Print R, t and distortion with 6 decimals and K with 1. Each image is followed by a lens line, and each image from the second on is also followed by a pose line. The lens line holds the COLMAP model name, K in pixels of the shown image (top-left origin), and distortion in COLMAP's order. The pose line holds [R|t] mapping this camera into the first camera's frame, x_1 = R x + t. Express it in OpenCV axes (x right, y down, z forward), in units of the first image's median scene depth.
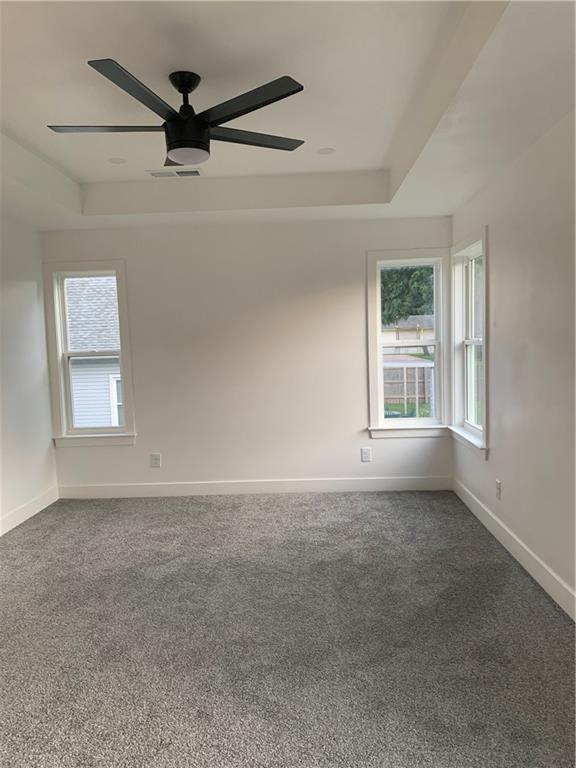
lens RADIAL K [[584.3, 0, 288.0], [0, 584.3, 384.0], [0, 0, 1]] dist [0.027427, -0.002415]
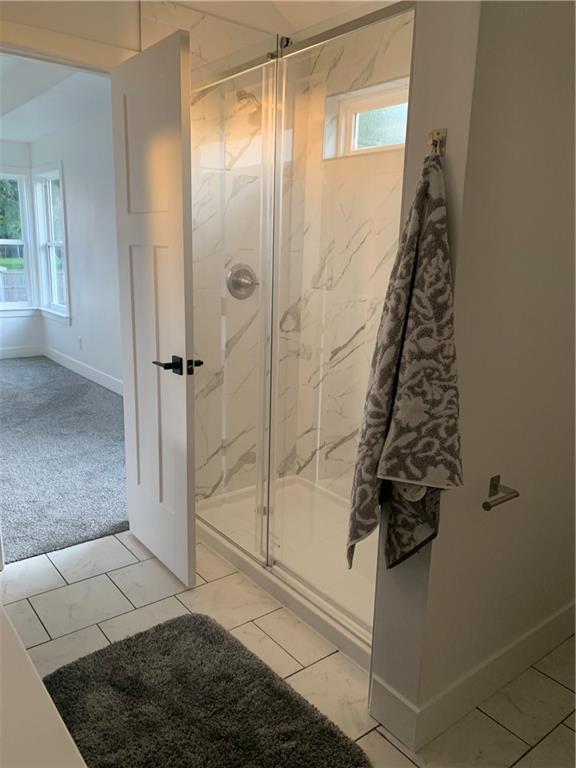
lens RADIAL K [[584.3, 0, 288.0], [0, 584.3, 384.0], [0, 0, 1]] dist [0.027427, -0.002415]
pose [[0.755642, -0.092719, 0.648388, -0.200054], [-0.002290, 0.989550, 0.144174, 0.055362], [-0.654980, -0.110429, 0.747533, -0.439179]]
